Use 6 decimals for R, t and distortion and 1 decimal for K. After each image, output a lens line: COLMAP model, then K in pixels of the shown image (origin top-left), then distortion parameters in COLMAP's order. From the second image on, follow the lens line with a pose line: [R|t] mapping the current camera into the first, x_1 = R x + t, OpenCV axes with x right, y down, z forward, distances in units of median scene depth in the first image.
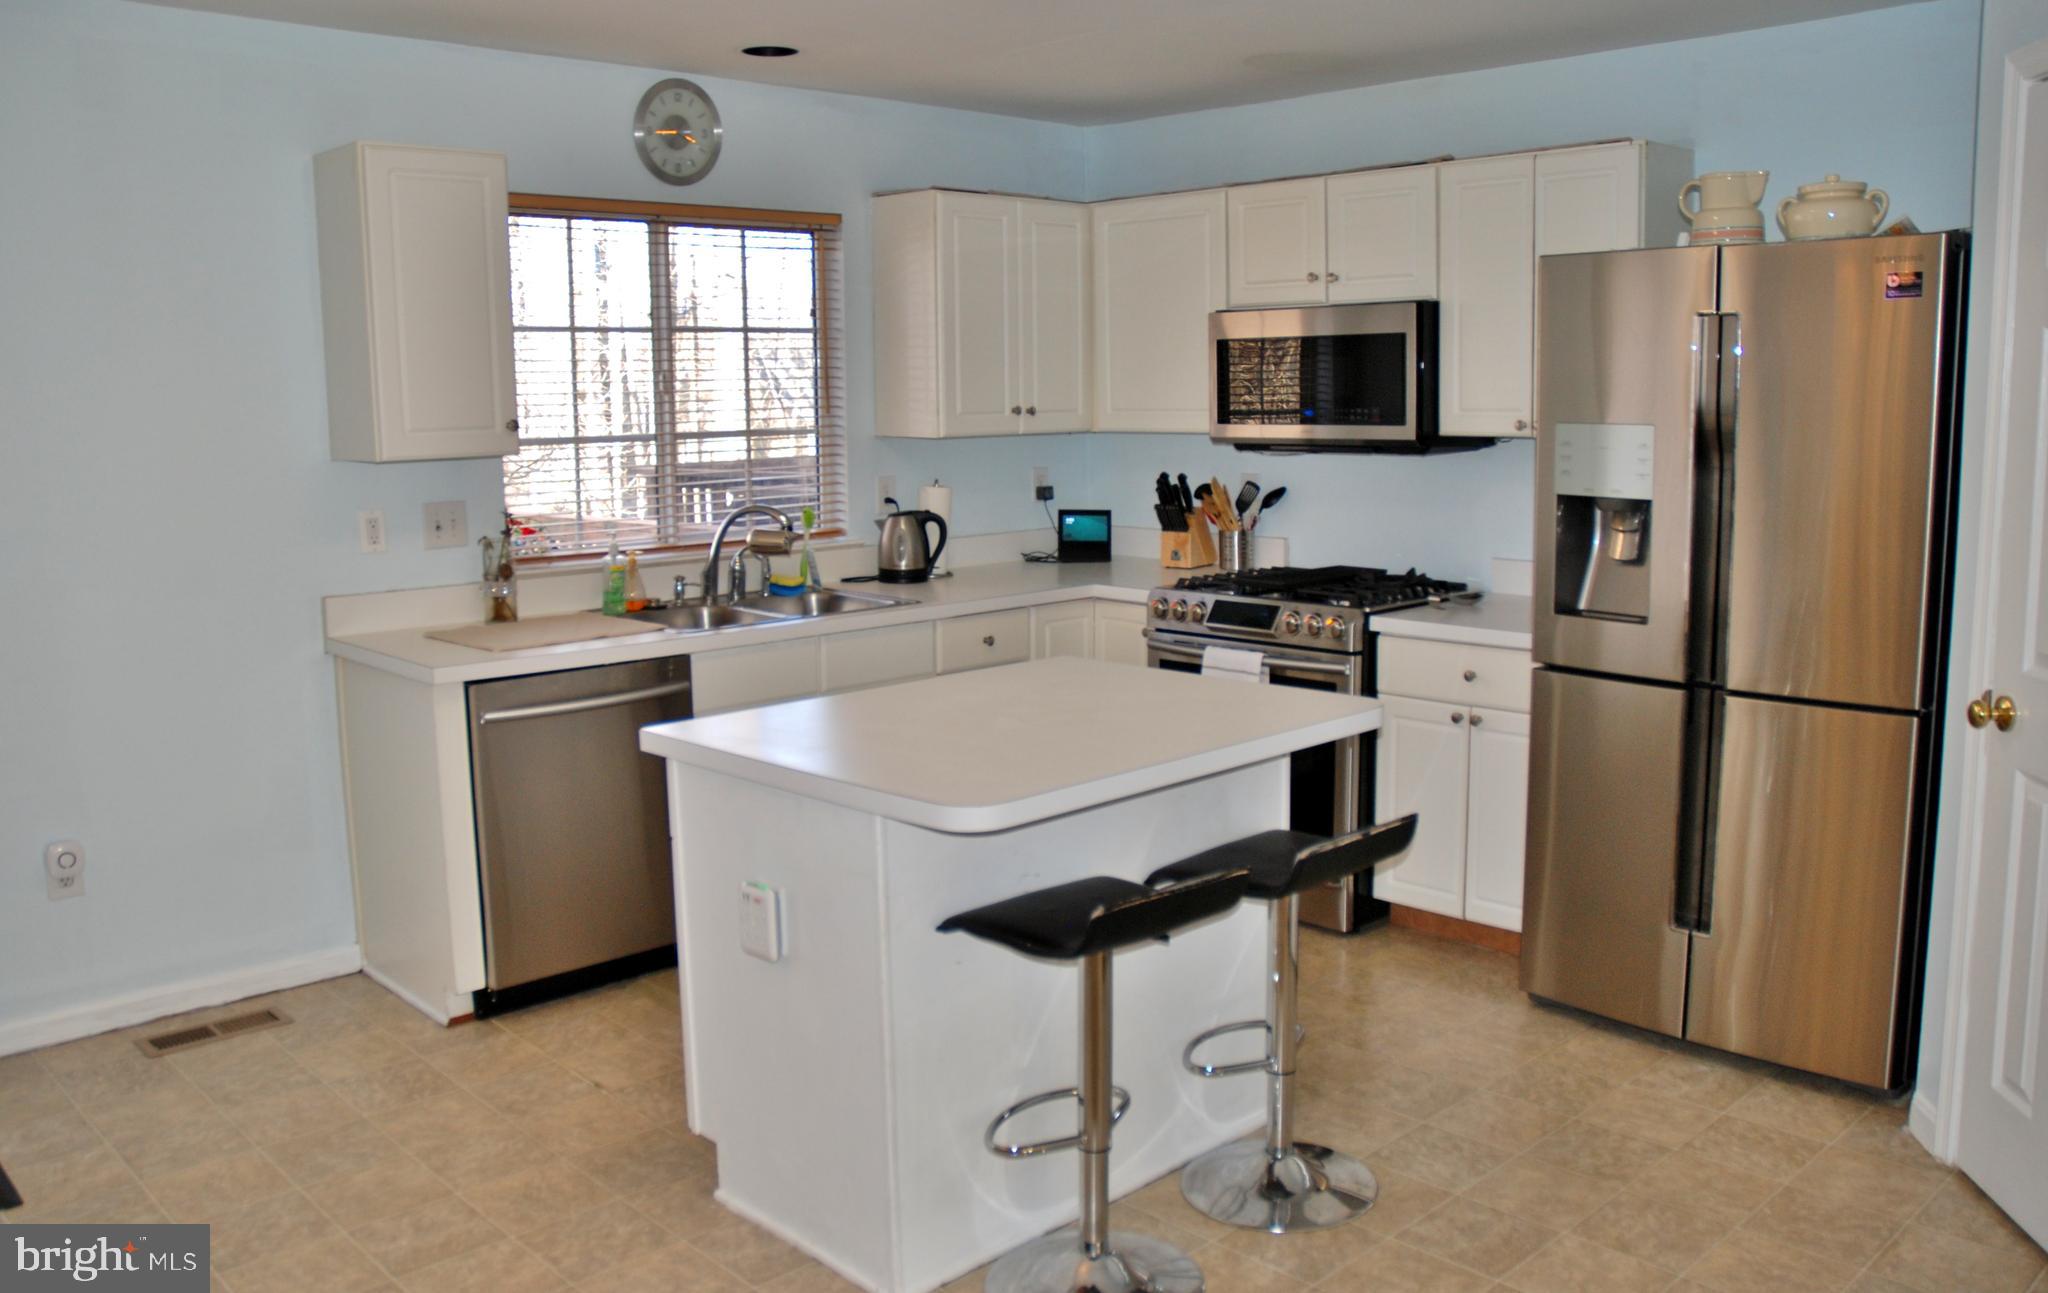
lens RADIAL K [[1710.2, 0, 1027.4], [0, 1710.2, 659.9], [0, 0, 1]] dist [-0.147895, 0.098702]
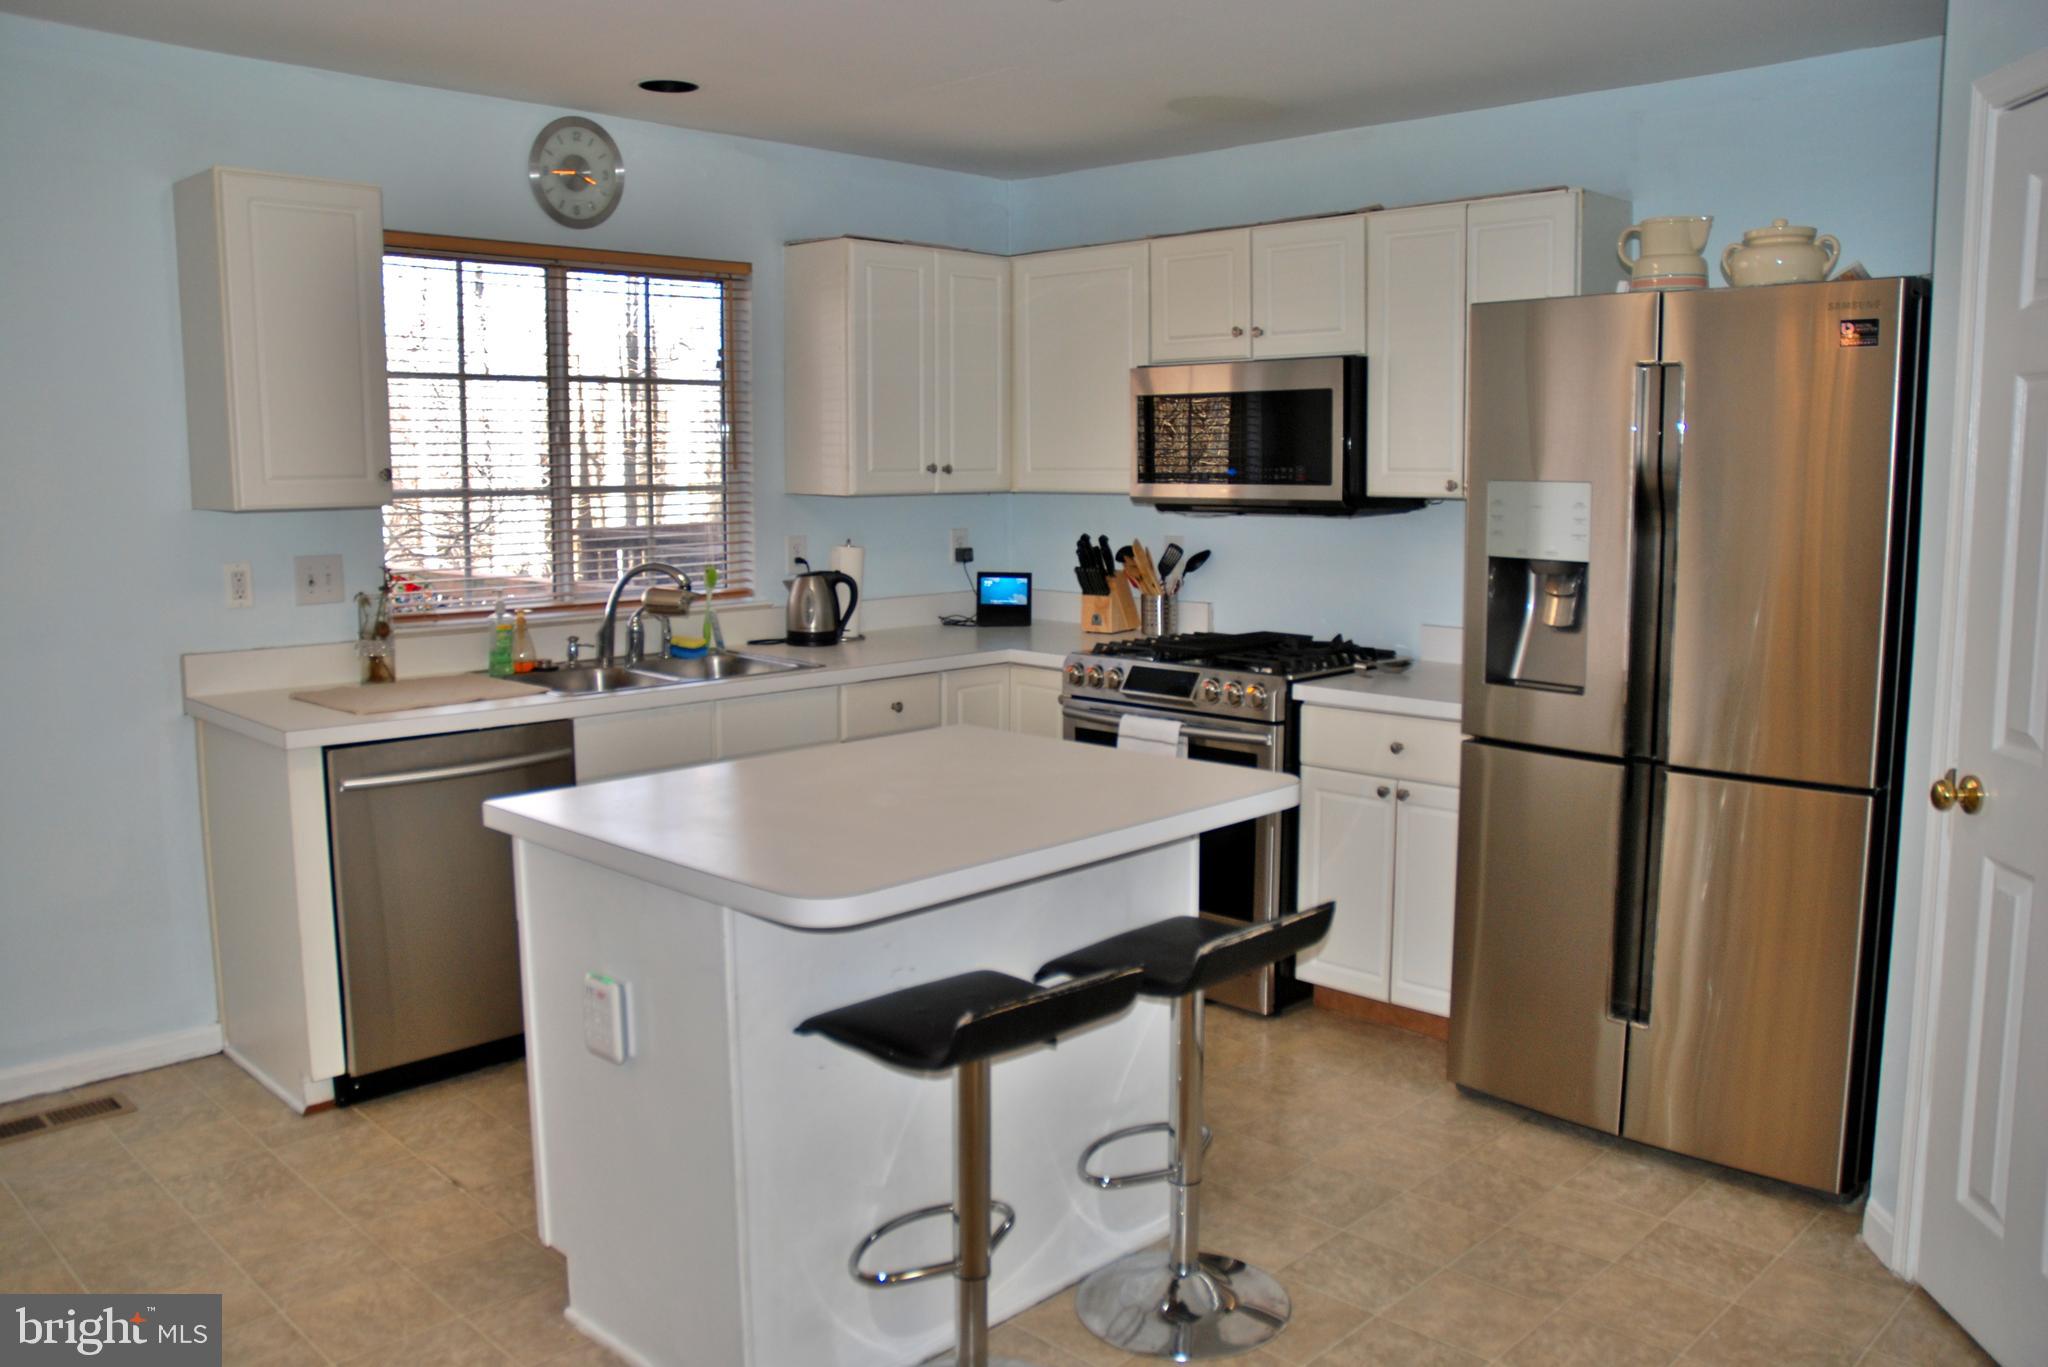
lens RADIAL K [[1641.4, 0, 1033.3], [0, 1641.4, 691.2], [0, 0, 1]] dist [-0.155025, 0.120763]
pose [[0.999519, 0.007823, 0.030018, 0.032508], [-0.007242, 0.999785, -0.019424, -0.003371], [-0.030164, 0.019198, 0.999361, 0.100890]]
